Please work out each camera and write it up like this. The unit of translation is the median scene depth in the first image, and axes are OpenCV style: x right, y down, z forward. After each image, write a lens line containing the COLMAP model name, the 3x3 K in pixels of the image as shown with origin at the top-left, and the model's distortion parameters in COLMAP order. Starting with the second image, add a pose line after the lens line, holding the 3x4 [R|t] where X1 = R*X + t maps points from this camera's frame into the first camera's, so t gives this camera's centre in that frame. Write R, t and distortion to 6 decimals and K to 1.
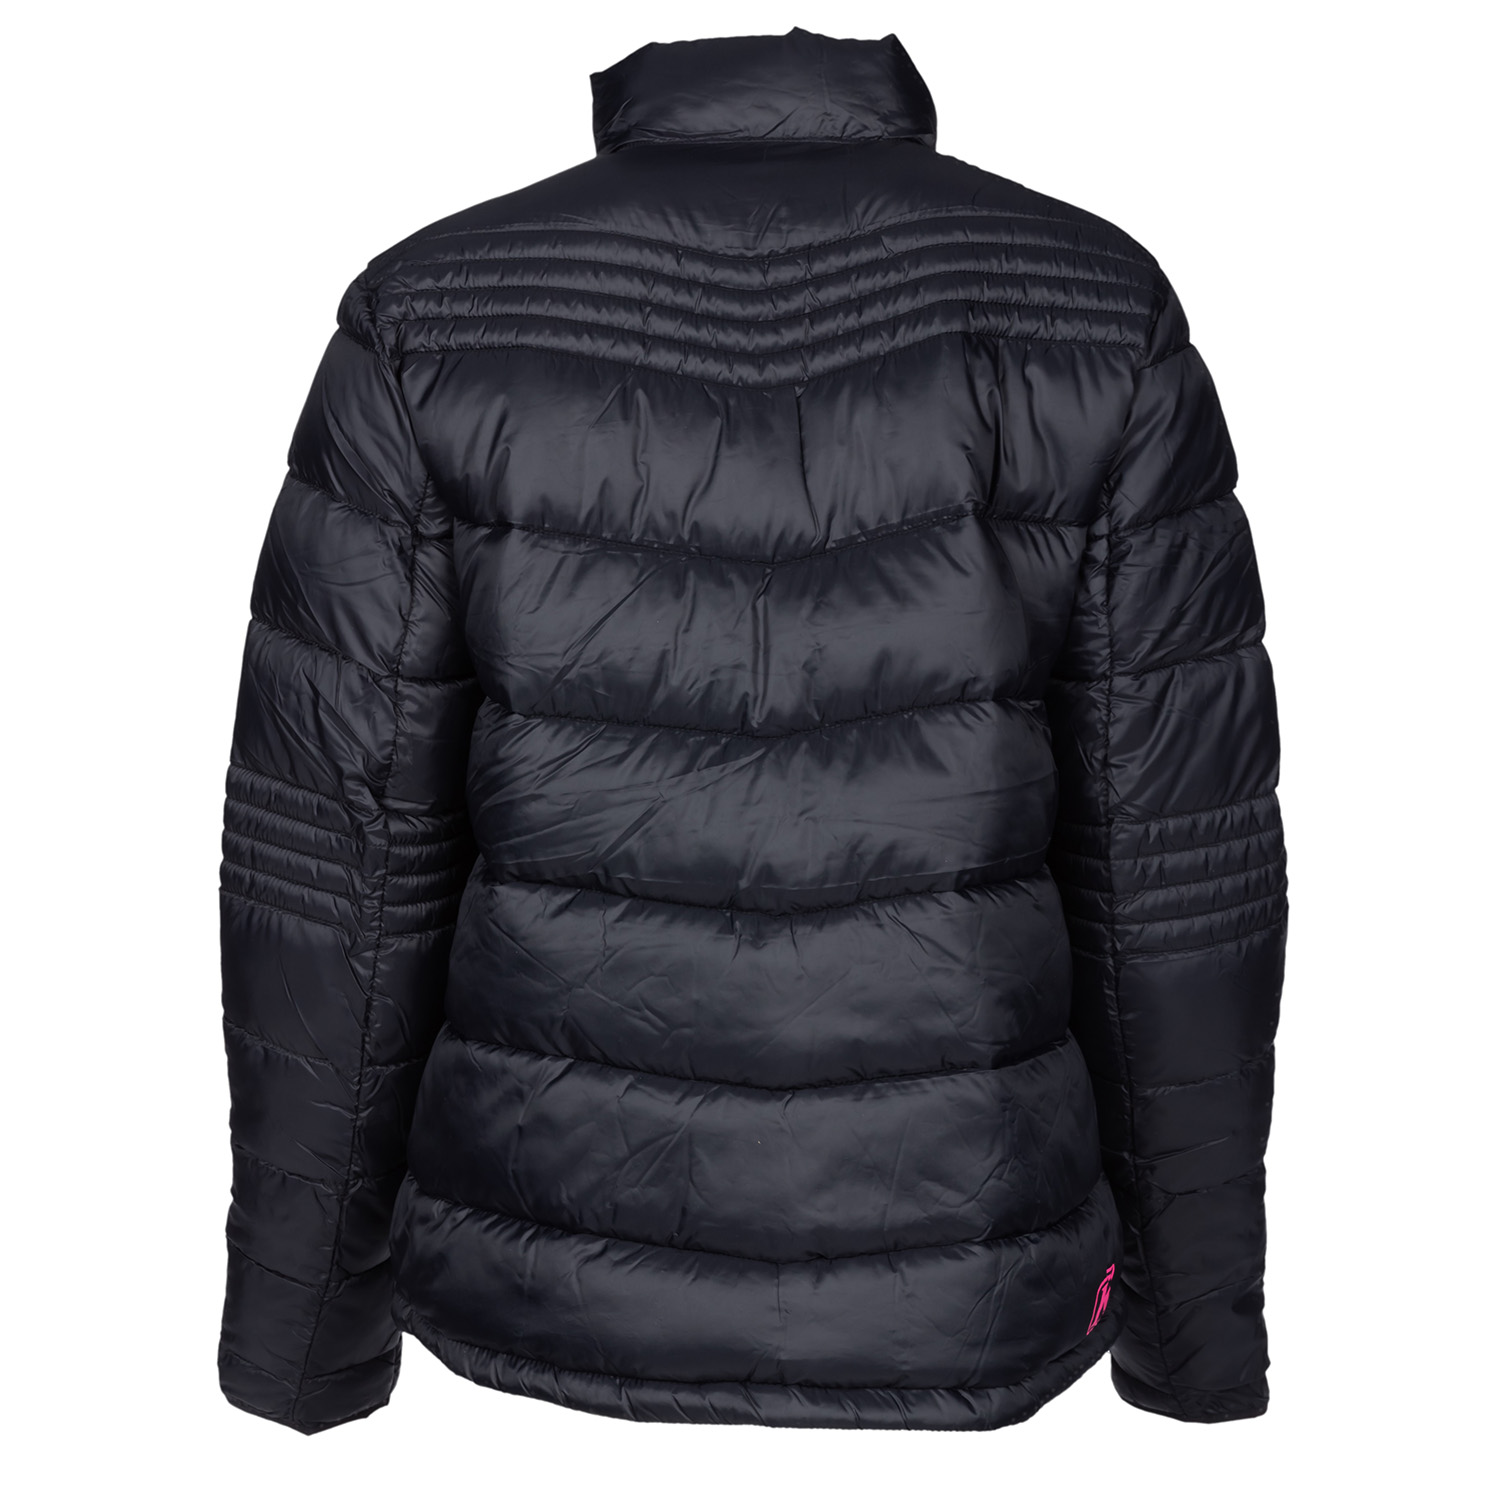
lens RADIAL K [[3569.1, 0, 750.0], [0, 3569.1, 750.0], [0, 0, 1]] dist [0.018083, -0.027009]
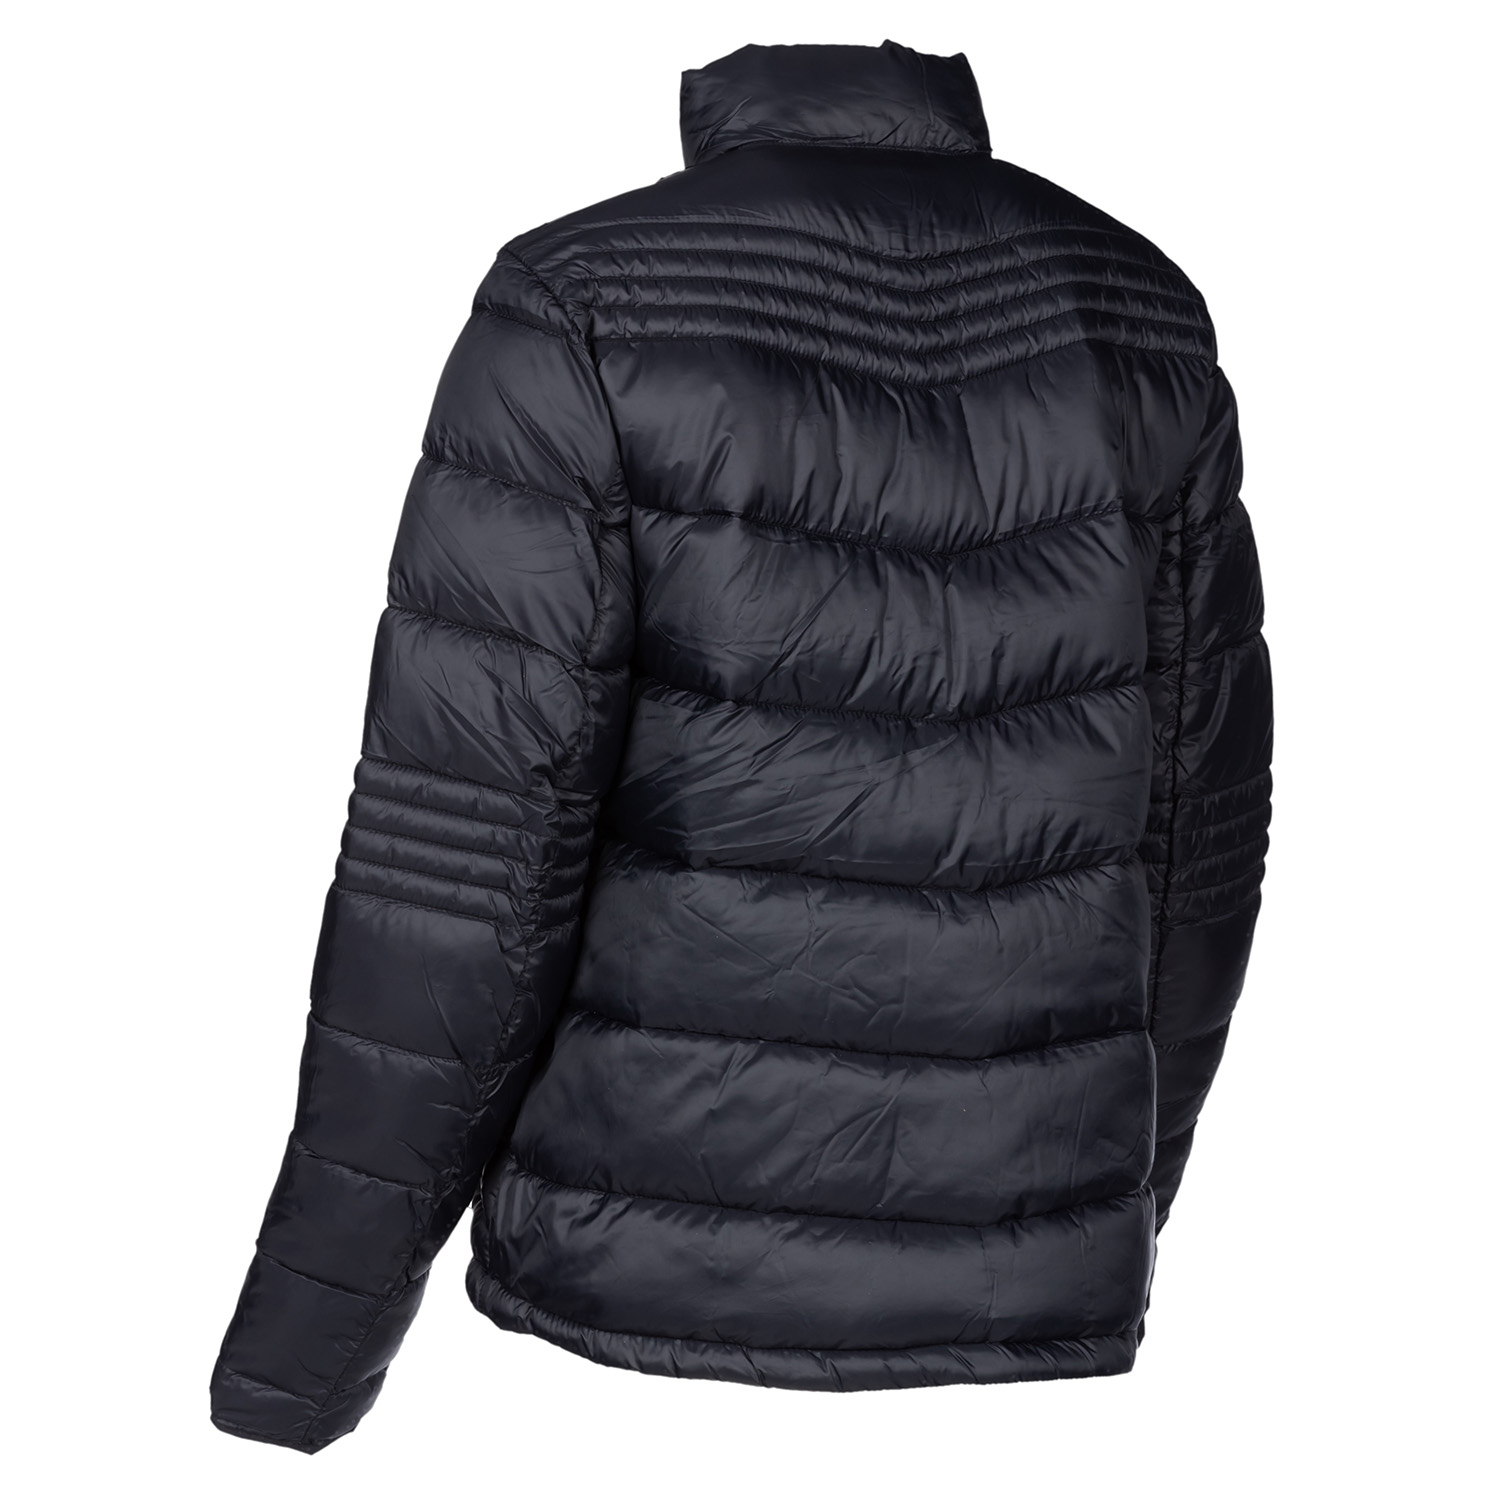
lens RADIAL K [[3569.1, 0, 750.0], [0, 3569.1, 750.0], [0, 0, 1]] dist [0.018083, -0.027009]
pose [[0.907545, -0.014752, 0.419695, -0.481612], [0.018149, 0.999827, -0.004102, 0.007952], [-0.419562, 0.011340, 0.907656, 0.080113]]
